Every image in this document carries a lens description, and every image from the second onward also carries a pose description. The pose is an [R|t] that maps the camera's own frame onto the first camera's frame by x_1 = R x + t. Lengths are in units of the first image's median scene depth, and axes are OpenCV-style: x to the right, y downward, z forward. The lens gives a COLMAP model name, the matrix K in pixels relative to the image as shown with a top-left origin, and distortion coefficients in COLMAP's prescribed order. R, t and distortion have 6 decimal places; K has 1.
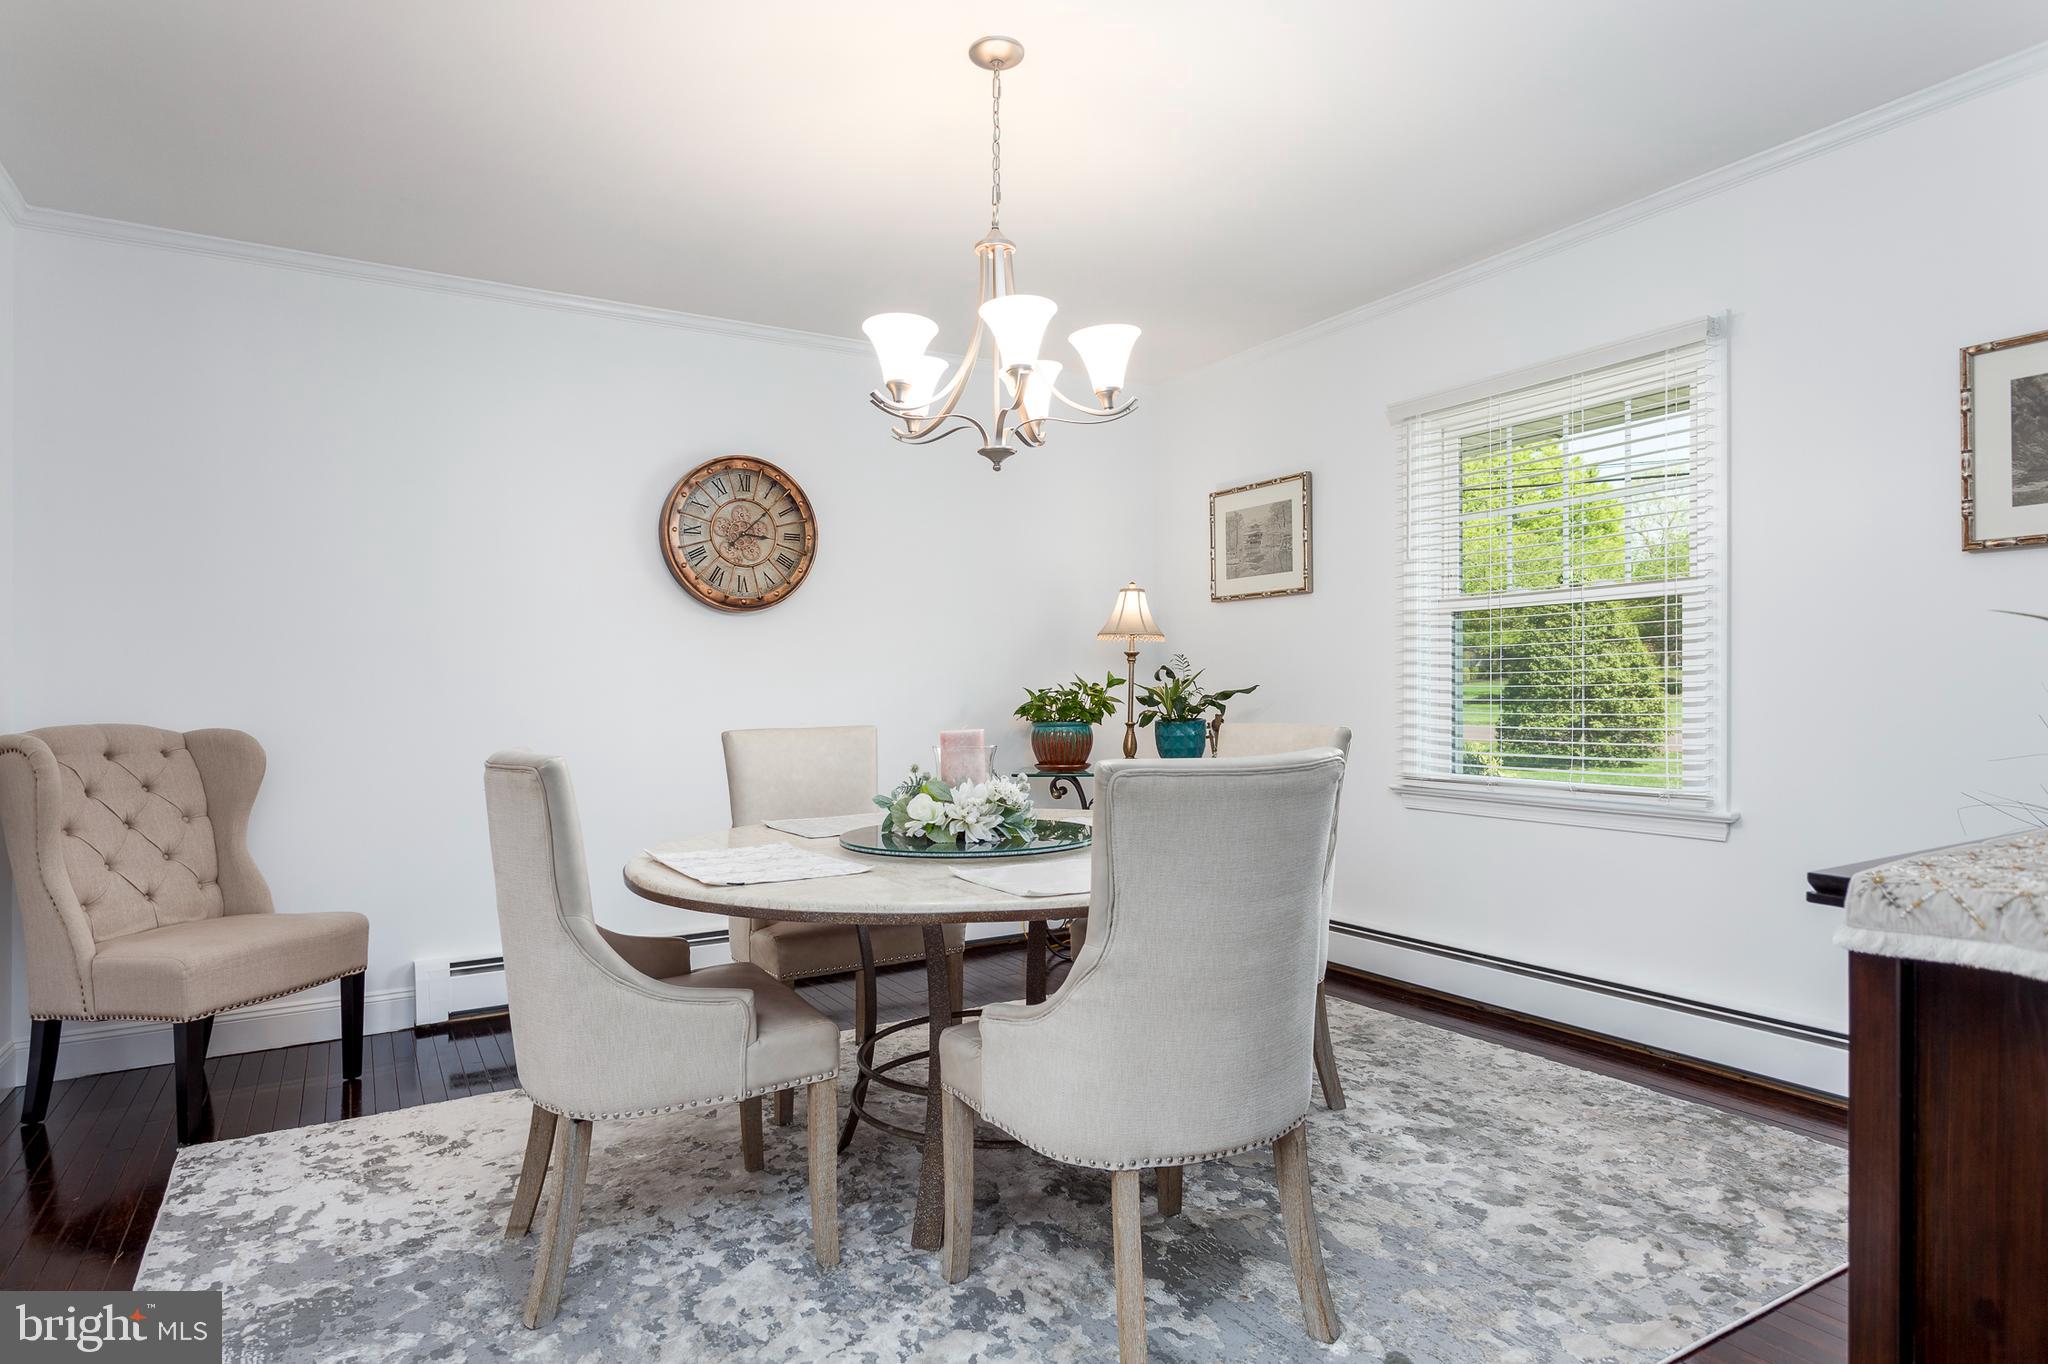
lens RADIAL K [[1107.7, 0, 1024.0], [0, 1107.7, 682.0], [0, 0, 1]] dist [-0.000199, 0.001027]
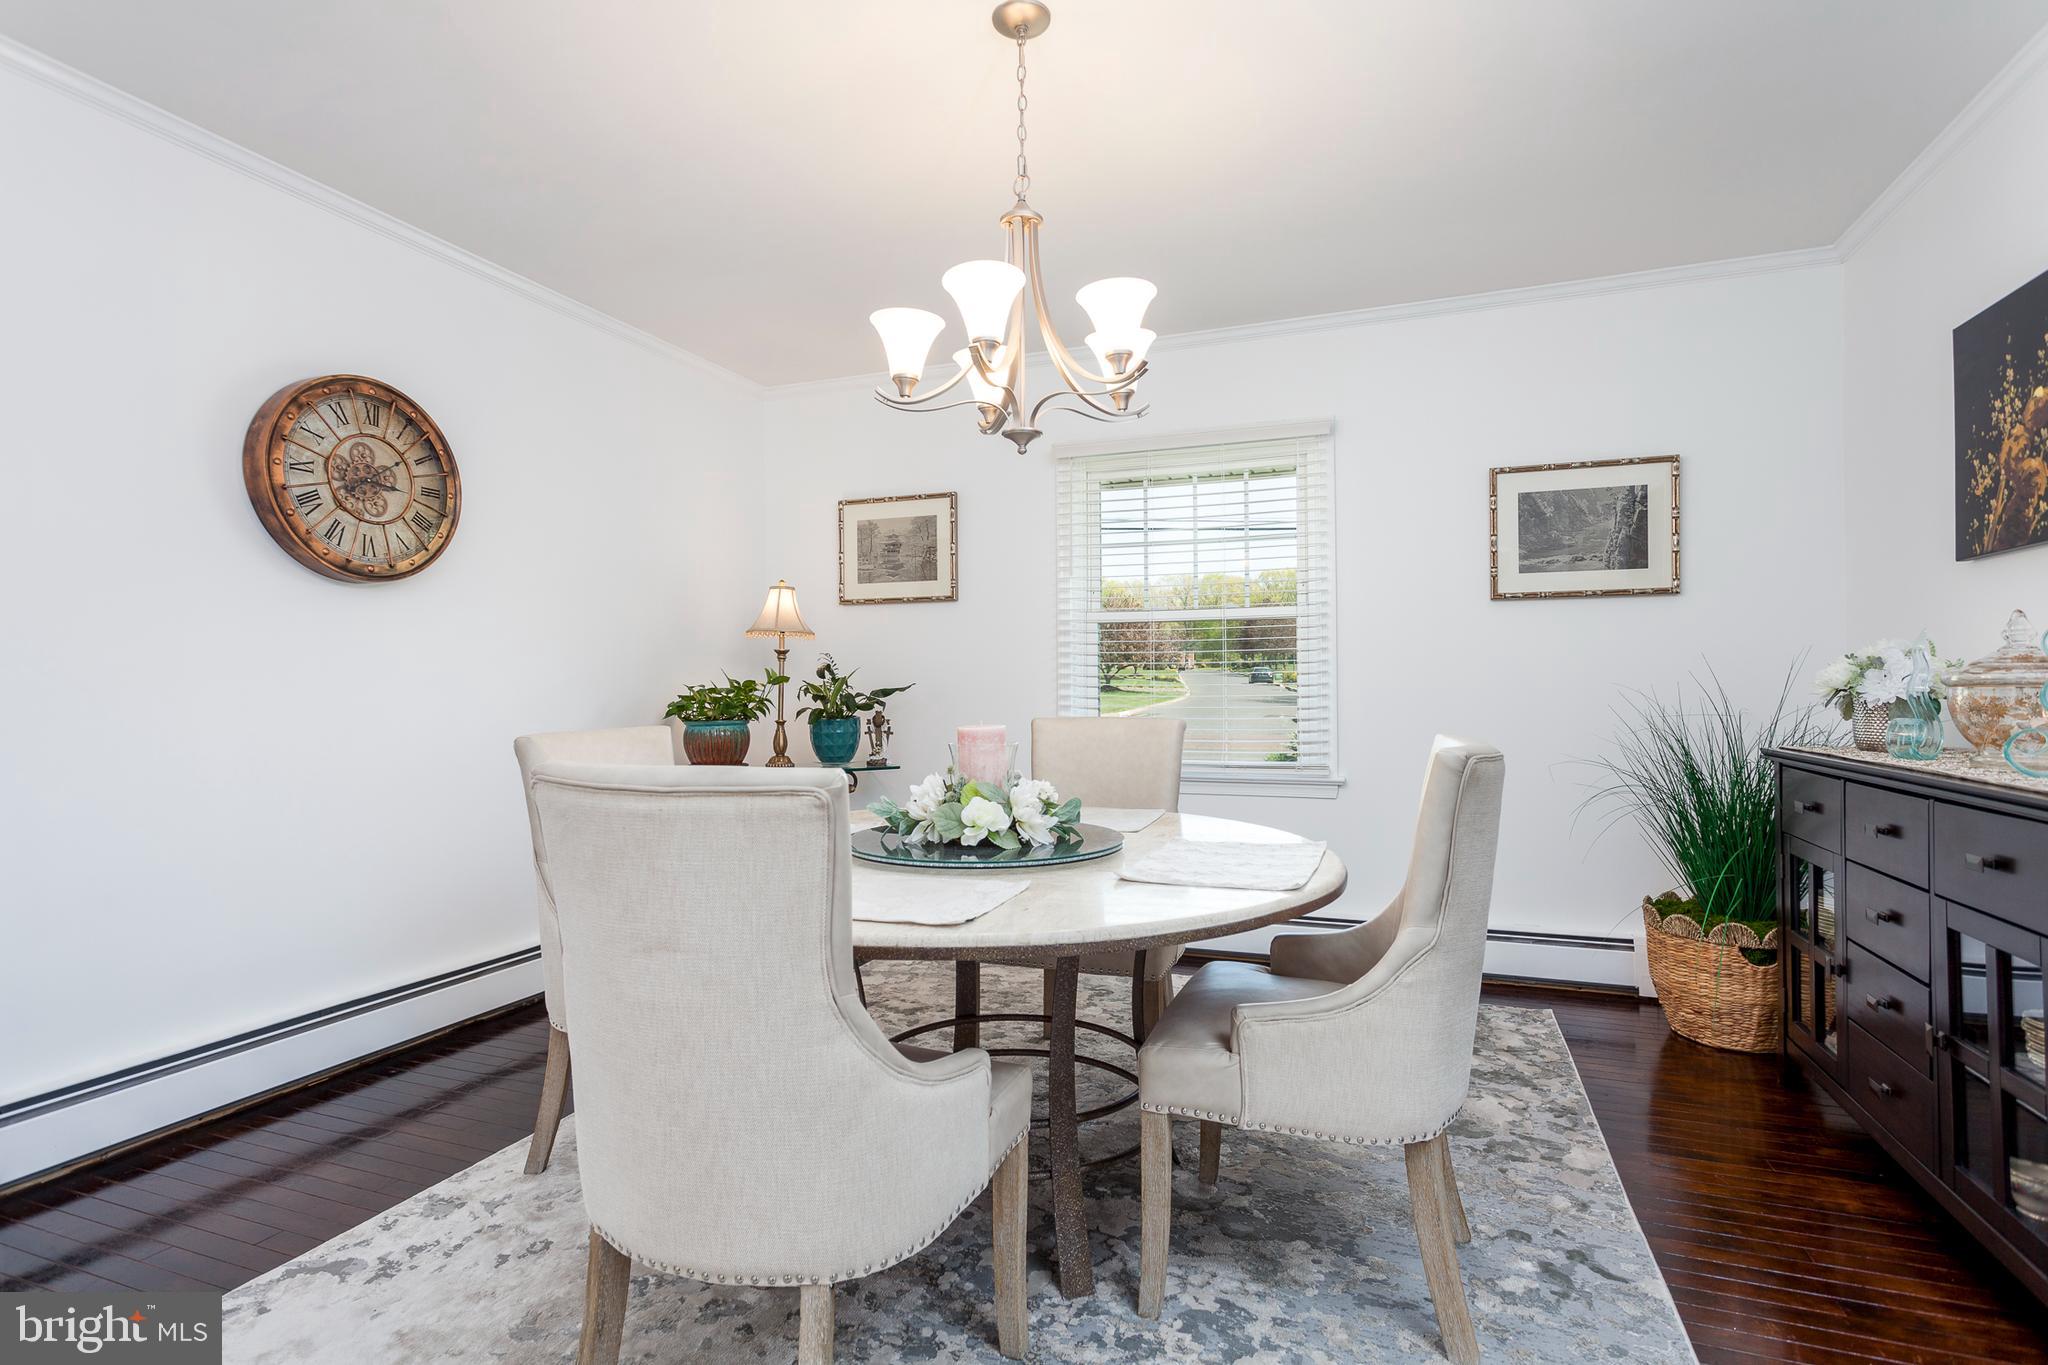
lens RADIAL K [[982.8, 0, 1023.6], [0, 982.8, 672.6], [0, 0, 1]] dist [0.004324, 0.000786]
pose [[0.797227, 0.015265, 0.603486, -0.296678], [-0.008238, 0.999862, -0.014408, 0.005271], [-0.603623, 0.006515, 0.797243, 0.180109]]
